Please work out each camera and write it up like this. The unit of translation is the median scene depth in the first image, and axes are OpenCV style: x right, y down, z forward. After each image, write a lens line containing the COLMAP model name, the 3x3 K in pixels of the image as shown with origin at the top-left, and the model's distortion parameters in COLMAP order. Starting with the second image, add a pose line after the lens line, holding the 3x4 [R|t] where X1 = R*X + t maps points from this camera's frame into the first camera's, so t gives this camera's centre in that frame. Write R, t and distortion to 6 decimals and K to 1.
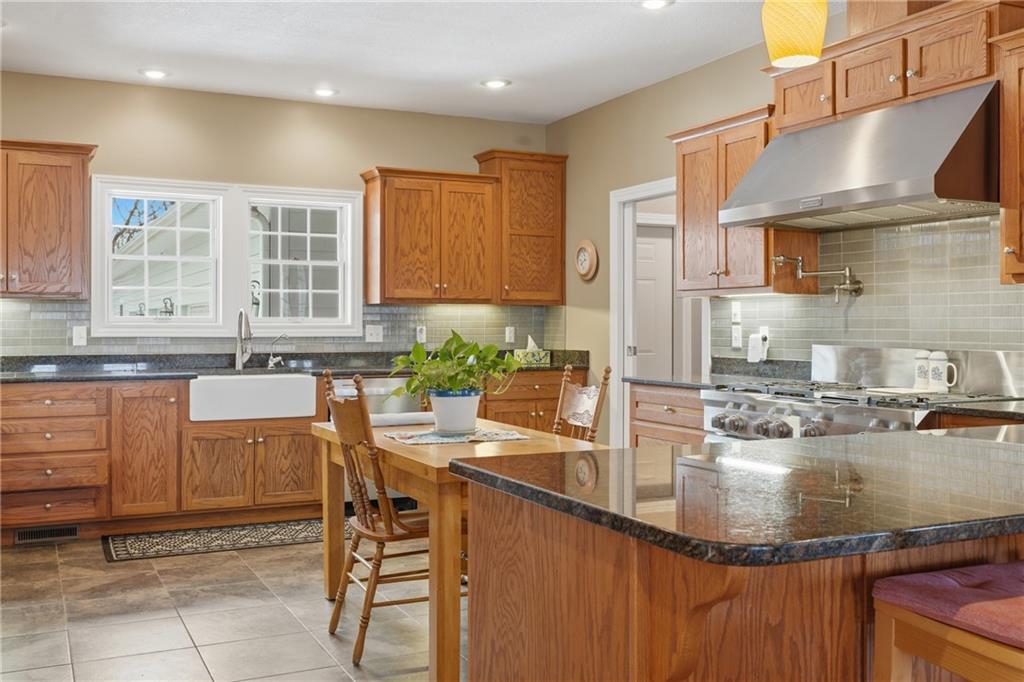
lens RADIAL K [[982.3, 0, 512.0], [0, 982.3, 341.0], [0, 0, 1]] dist [-0.001770, -0.003575]
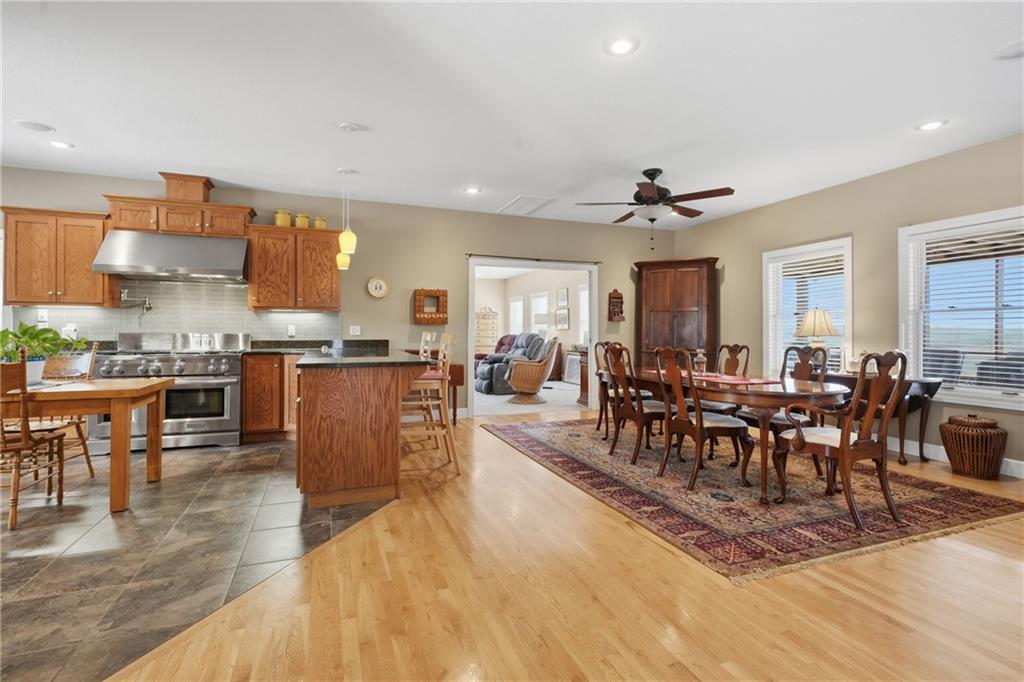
lens RADIAL K [[469.5, 0, 499.3], [0, 469.5, 328.0], [0, 0, 1]] dist [0.001096, 0.000566]
pose [[0.104799, 0.009331, 0.994450, -0.661539], [0.011490, 0.999878, -0.010593, 0.015841], [-0.994427, 0.012536, 0.104679, 0.104539]]
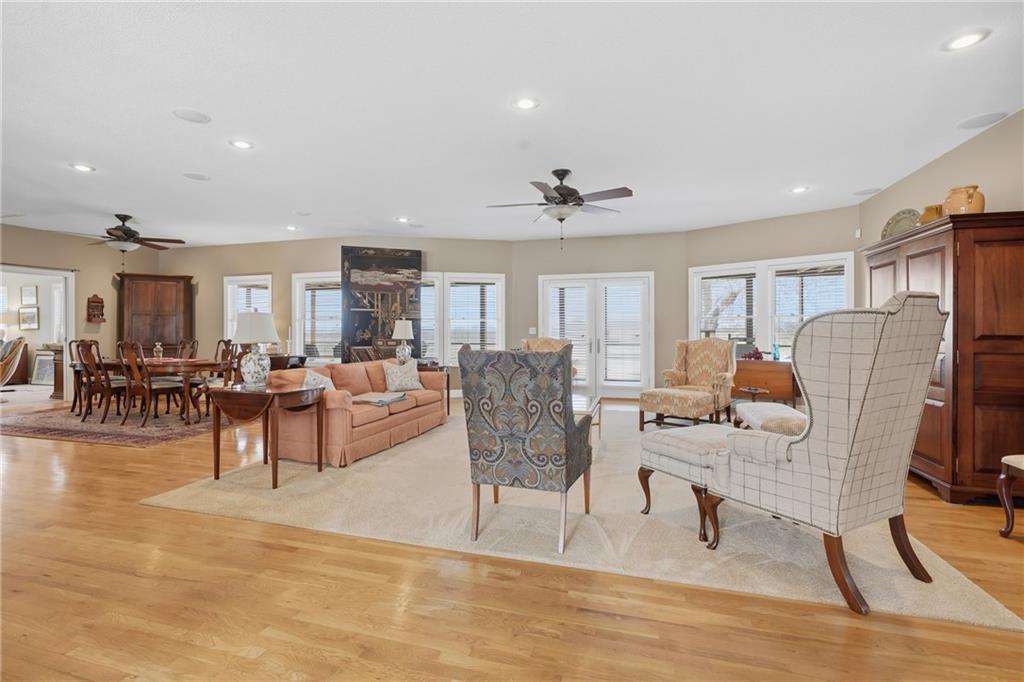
lens RADIAL K [[469.5, 0, 499.3], [0, 469.5, 328.0], [0, 0, 1]] dist [0.001096, 0.000566]
pose [[-0.730687, 0.006141, 0.682685, -1.450448], [0.012369, 0.999915, 0.004244, 0.014290], [-0.682600, 0.011544, -0.730701, 0.144272]]
